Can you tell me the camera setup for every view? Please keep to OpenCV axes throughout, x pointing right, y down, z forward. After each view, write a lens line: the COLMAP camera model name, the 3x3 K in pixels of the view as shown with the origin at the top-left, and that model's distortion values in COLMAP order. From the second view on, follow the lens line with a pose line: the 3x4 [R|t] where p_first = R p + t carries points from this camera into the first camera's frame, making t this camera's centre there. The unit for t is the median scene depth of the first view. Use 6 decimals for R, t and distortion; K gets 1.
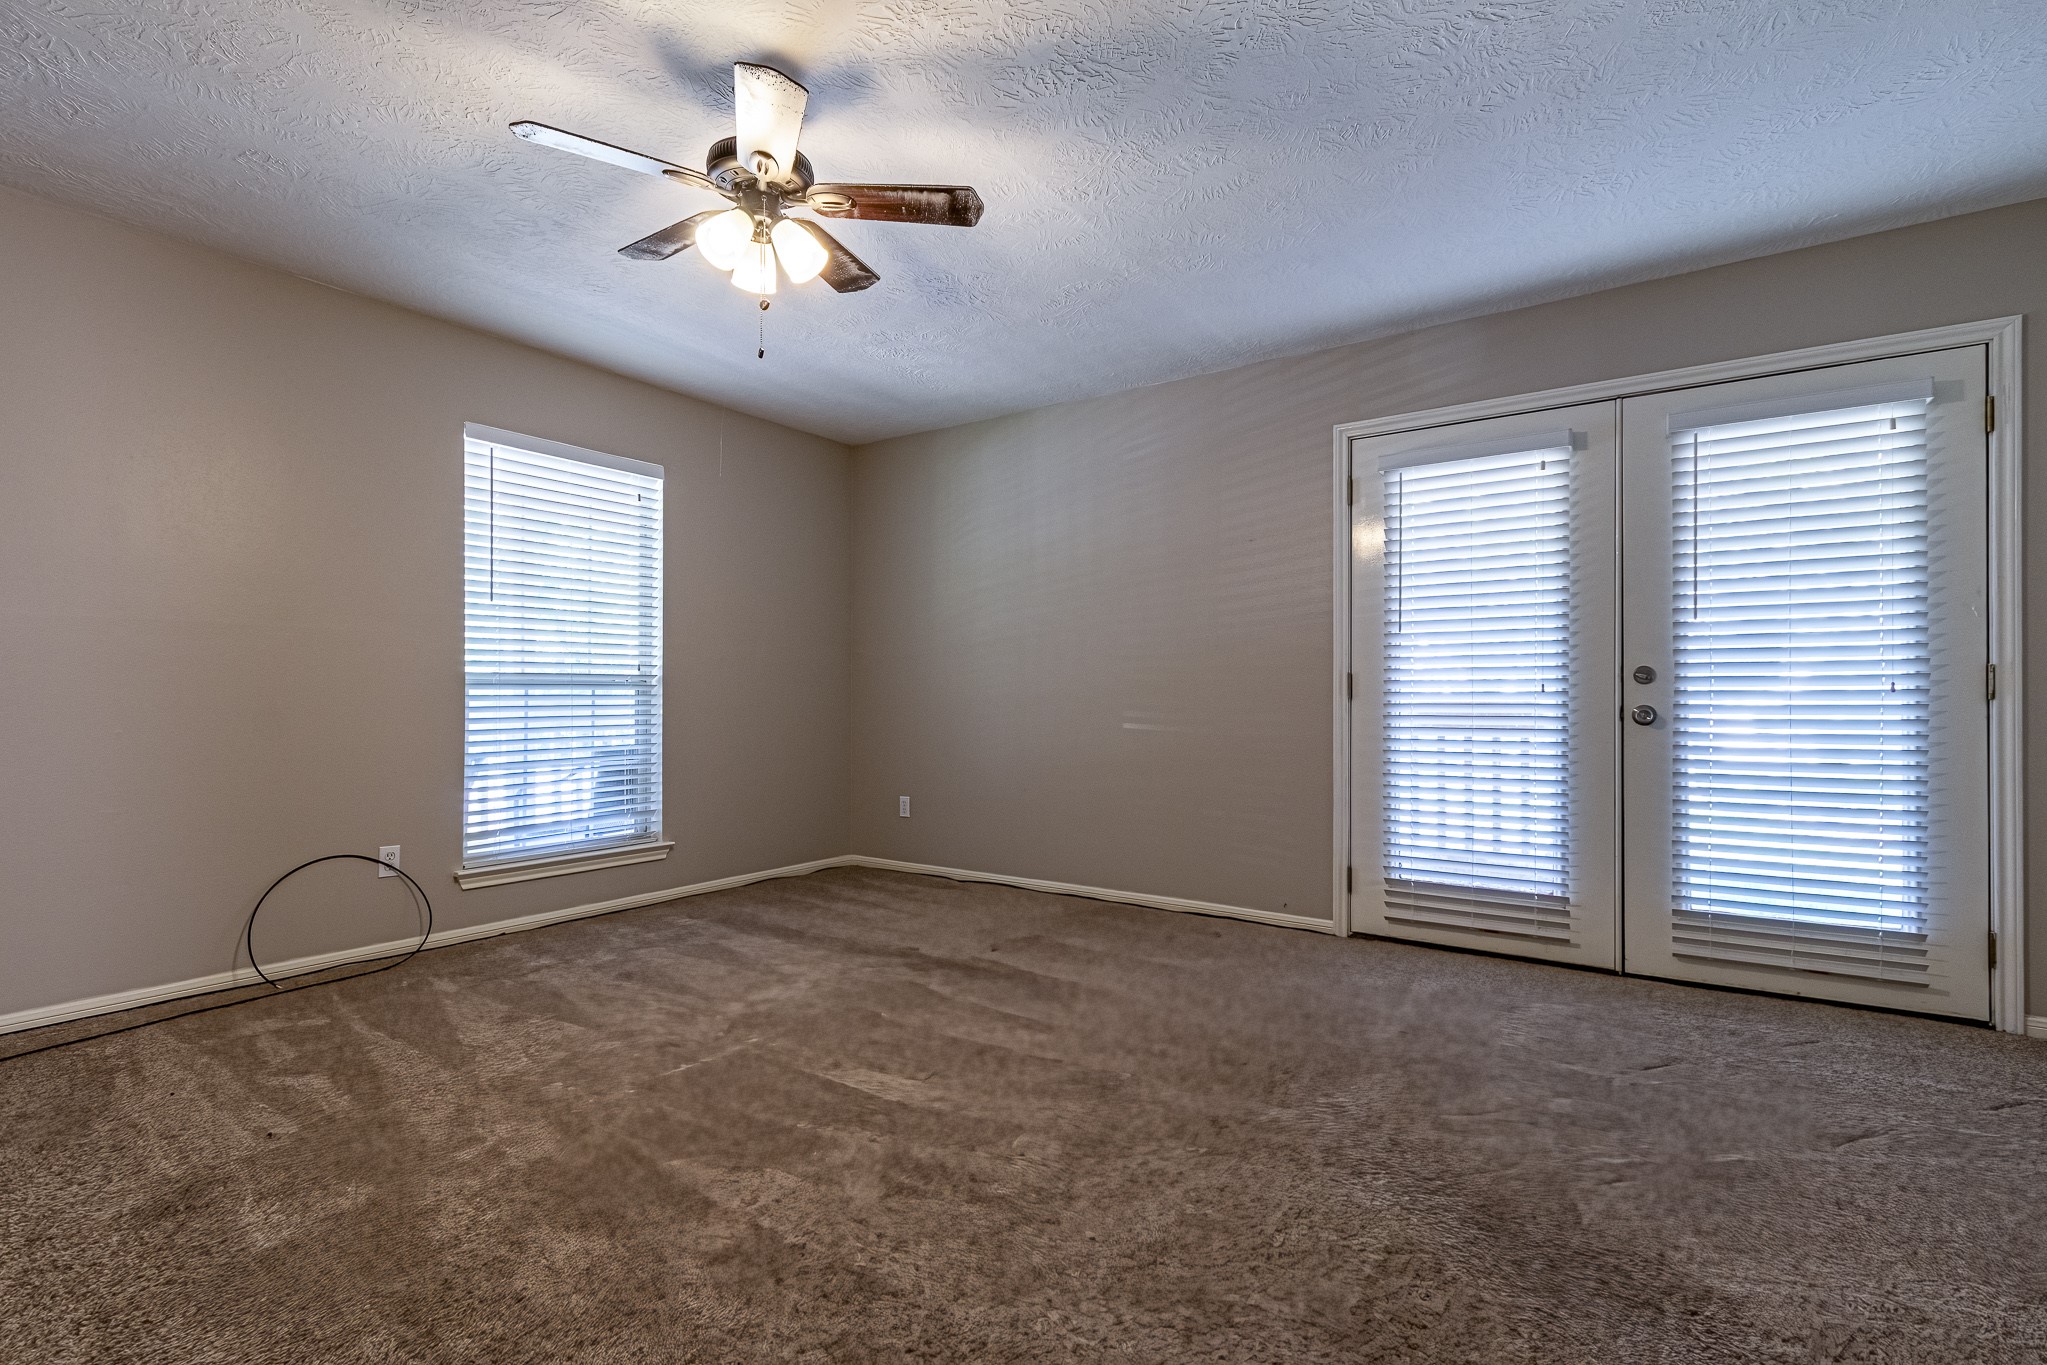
lens RADIAL K [[919.8, 0, 1018.5], [0, 919.8, 687.0], [0, 0, 1]] dist [-0.005717, -0.000659]
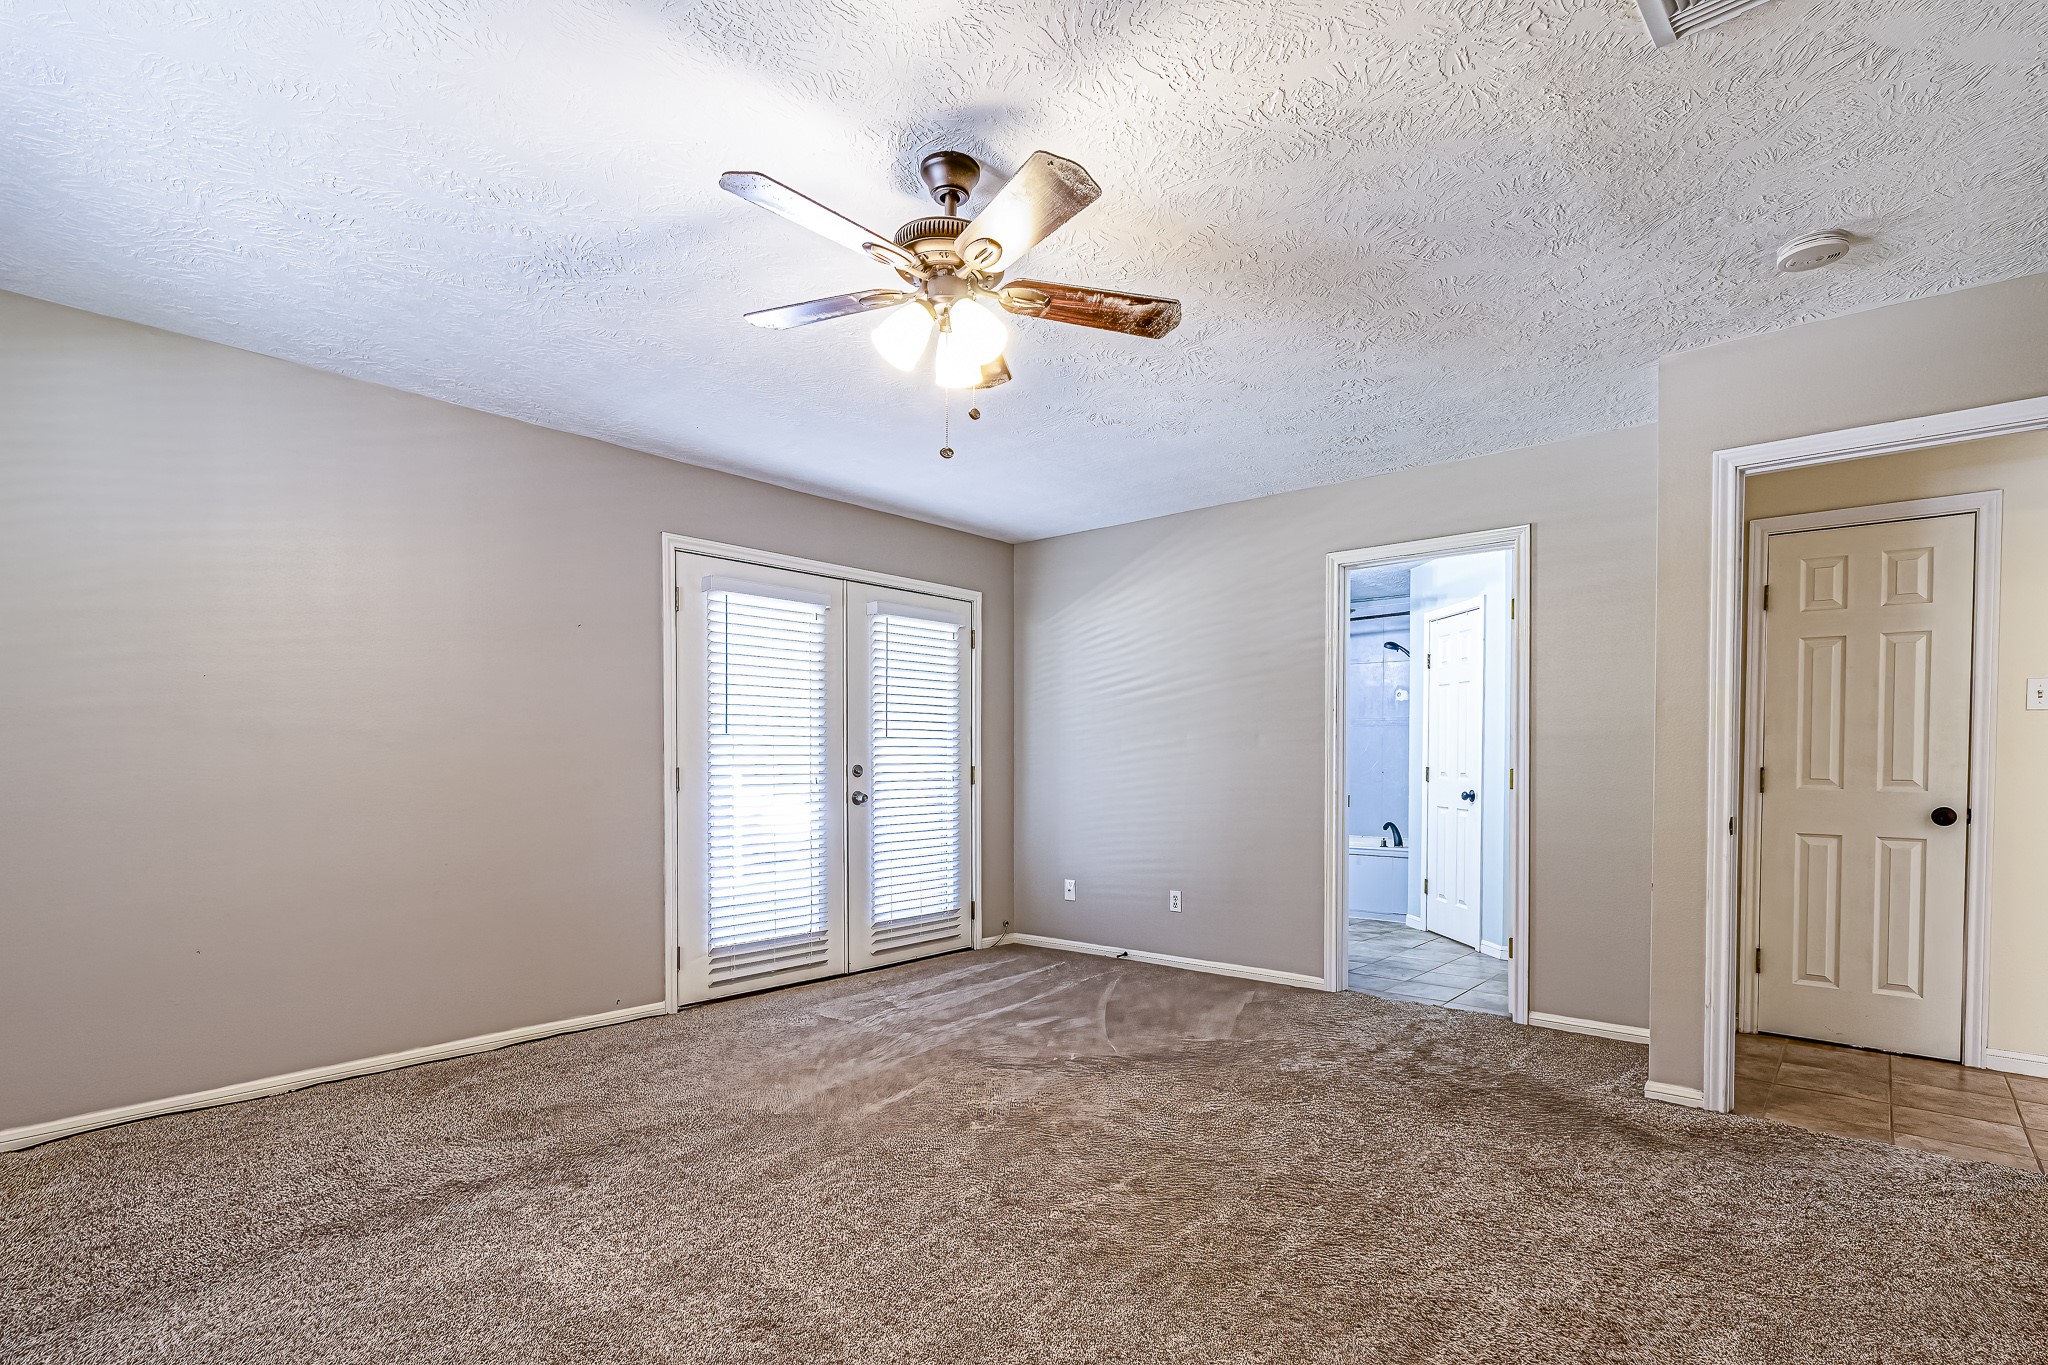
lens RADIAL K [[963.3, 0, 1054.8], [0, 963.3, 772.4], [0, 0, 1]] dist [0.003541, -0.001798]
pose [[0.100646, -0.008334, 0.994887, -0.832947], [-0.004247, 0.999952, 0.008806, -0.024982], [-0.994913, -0.005111, 0.100606, 0.517185]]
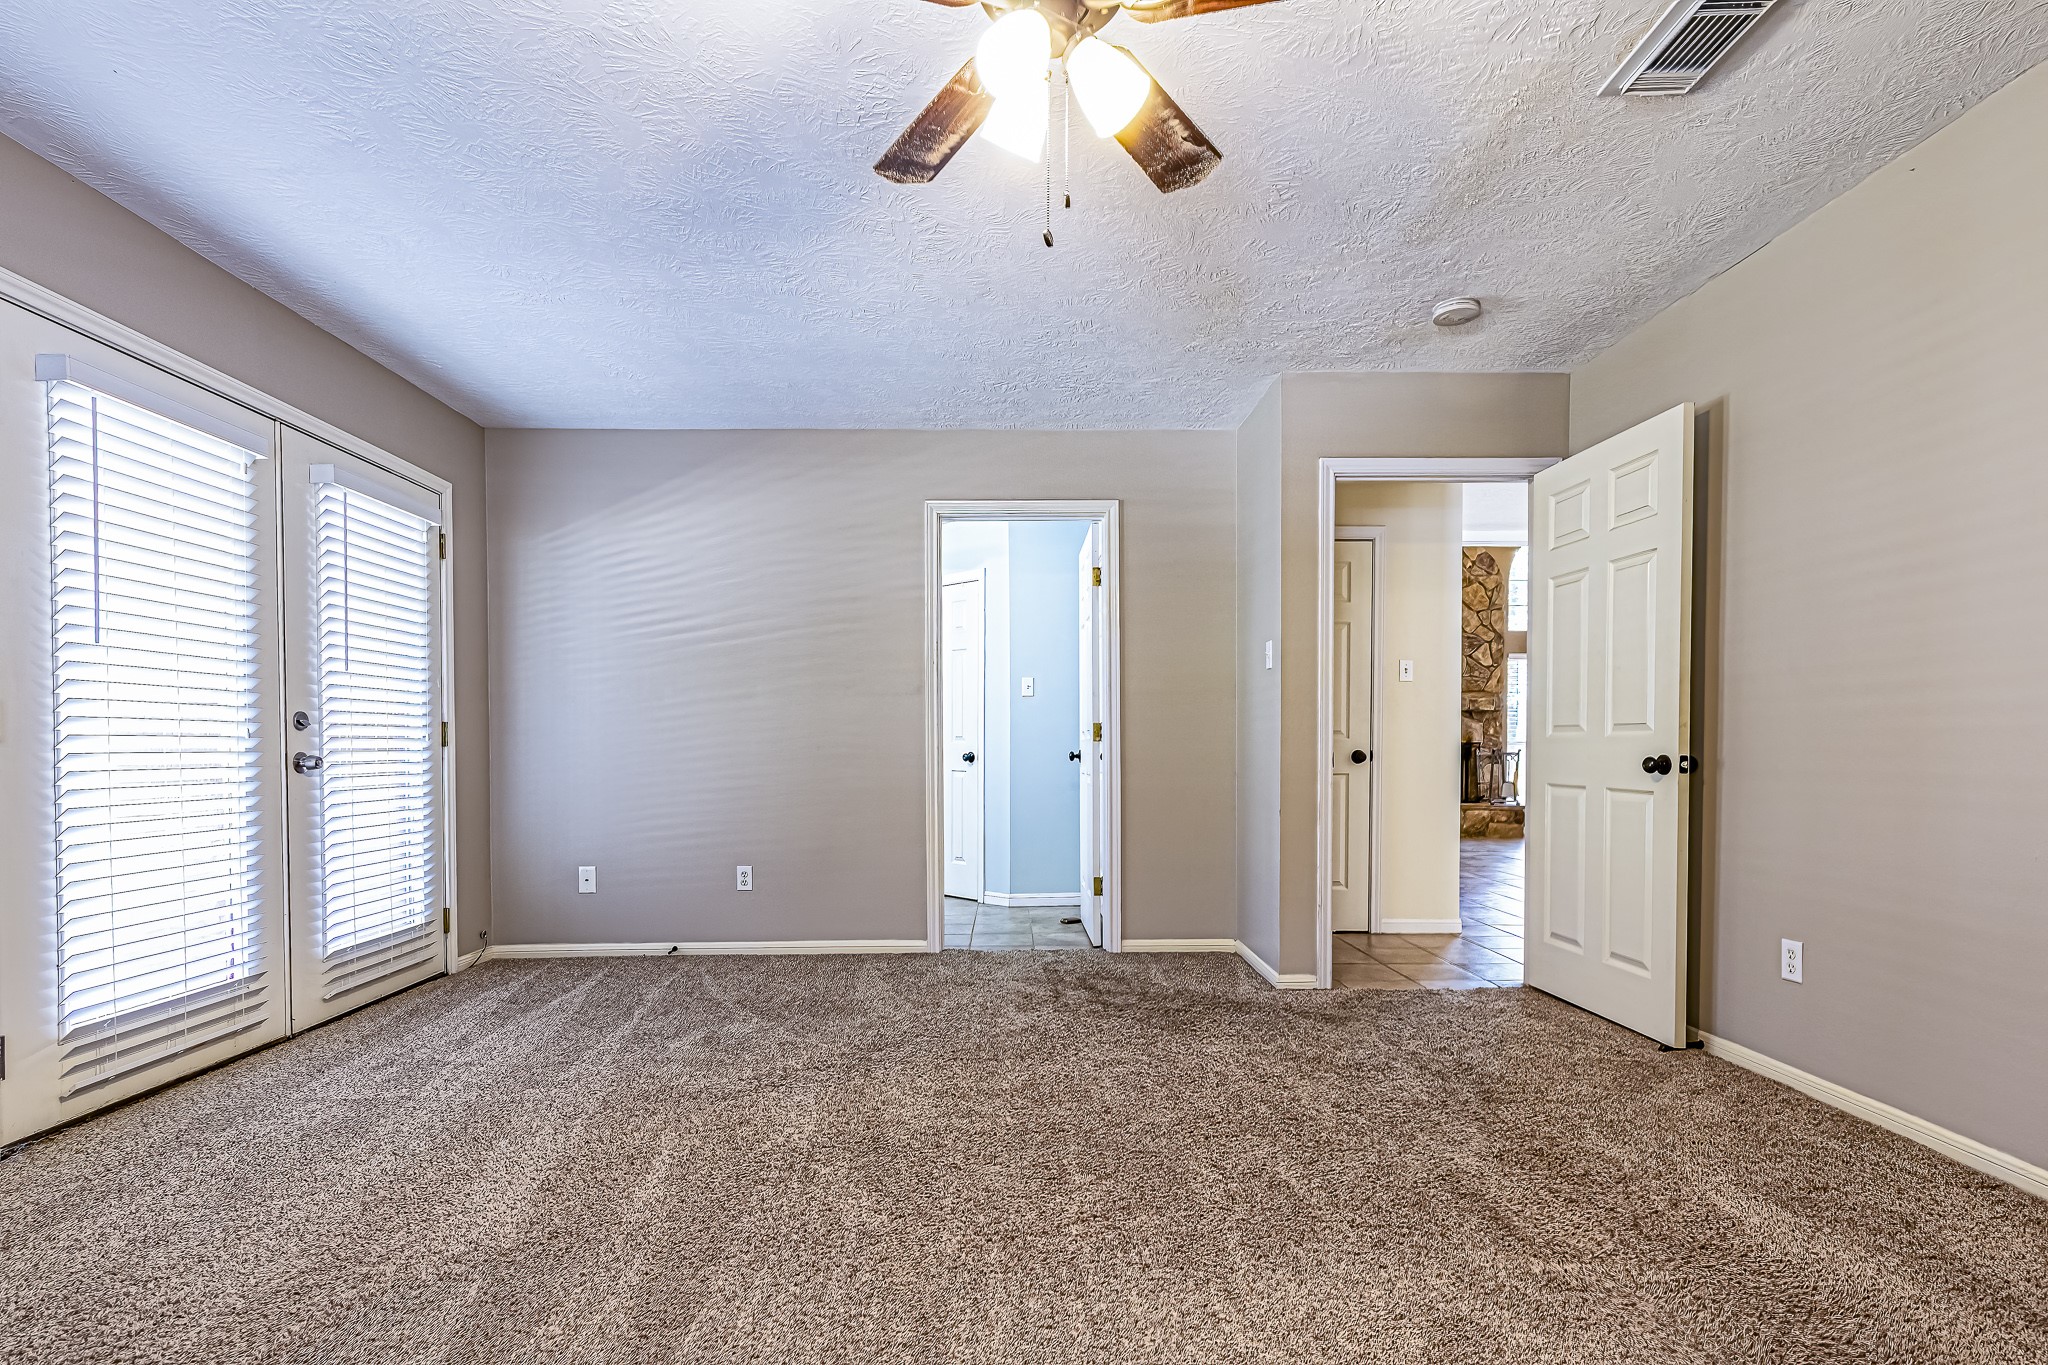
lens RADIAL K [[963.3, 0, 1014.6], [0, 963.3, 762.4], [0, 0, 1]] dist [0.003541, -0.001798]
pose [[-0.570837, -0.007358, 0.821030, -0.575712], [0.003406, 0.999930, 0.011330, 0.021591], [-0.821056, 0.009264, -0.570772, 0.950568]]
